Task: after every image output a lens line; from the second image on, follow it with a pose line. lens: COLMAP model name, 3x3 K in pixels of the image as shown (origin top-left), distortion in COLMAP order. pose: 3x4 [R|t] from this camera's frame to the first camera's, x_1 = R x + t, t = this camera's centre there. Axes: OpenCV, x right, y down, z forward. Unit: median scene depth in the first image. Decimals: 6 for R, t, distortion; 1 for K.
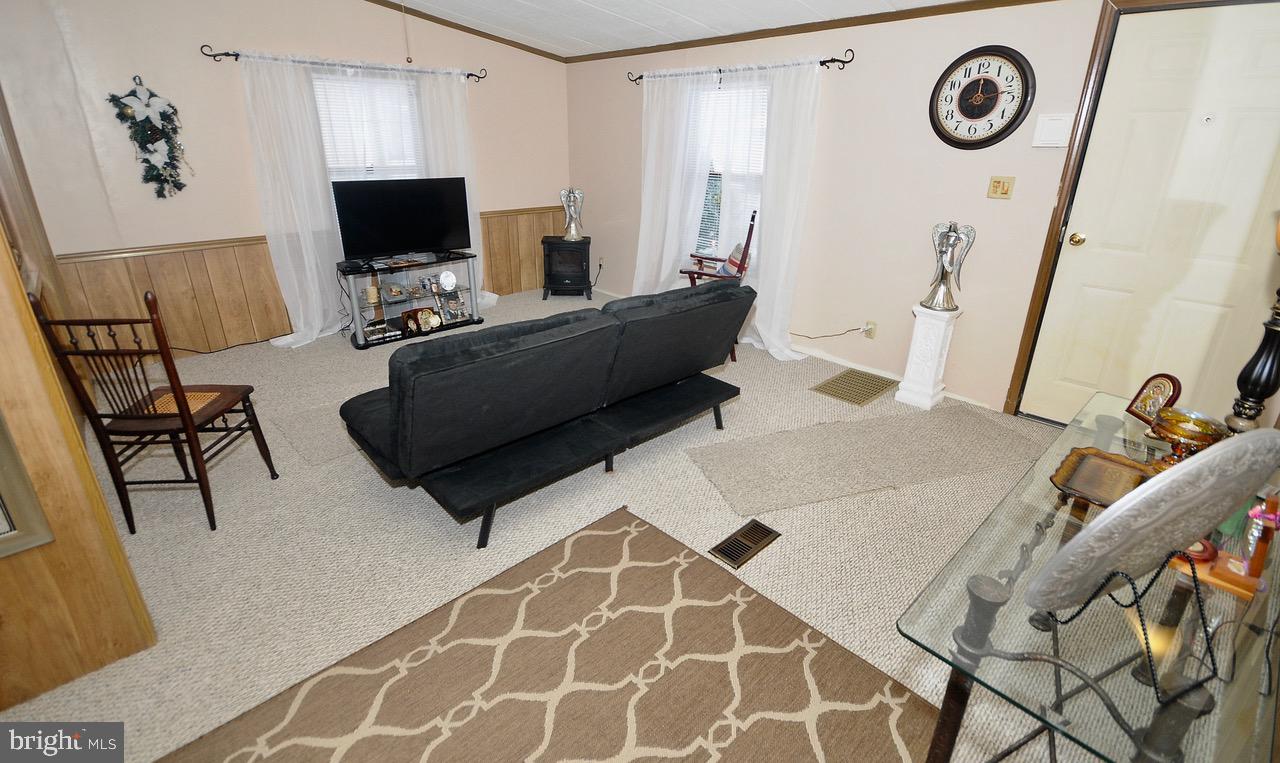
lens RADIAL K [[582.4, 0, 639.7], [0, 582.4, 348.9], [0, 0, 1]] dist [-0.000225, -0.000065]
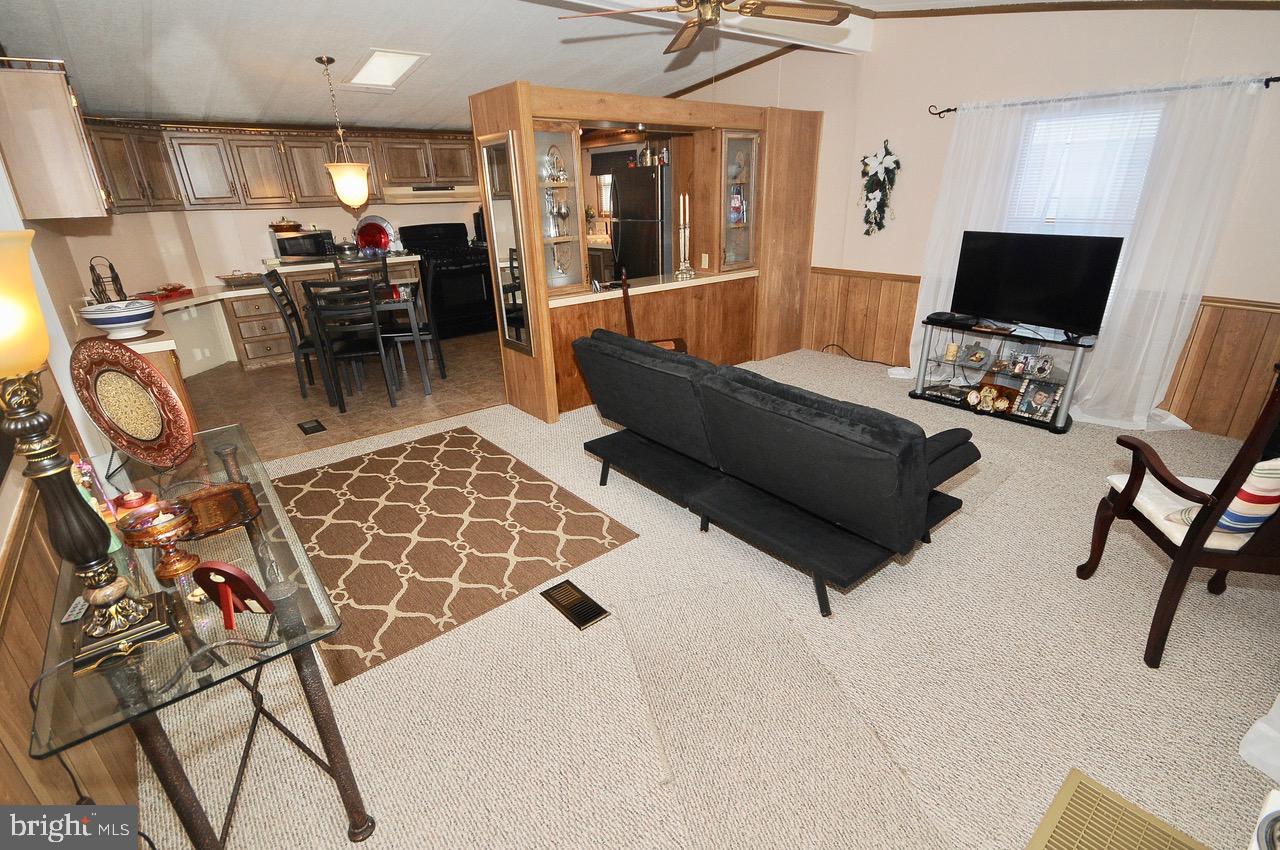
lens RADIAL K [[583.8, 0, 637.1], [0, 583.8, 437.5], [0, 0, 1]] dist [0.000564, -0.012207]
pose [[-0.072710, 0.377657, -0.923086, 0.615616], [-0.315015, 0.869461, 0.380531, -0.204725], [0.946297, 0.318455, 0.055750, 0.594031]]
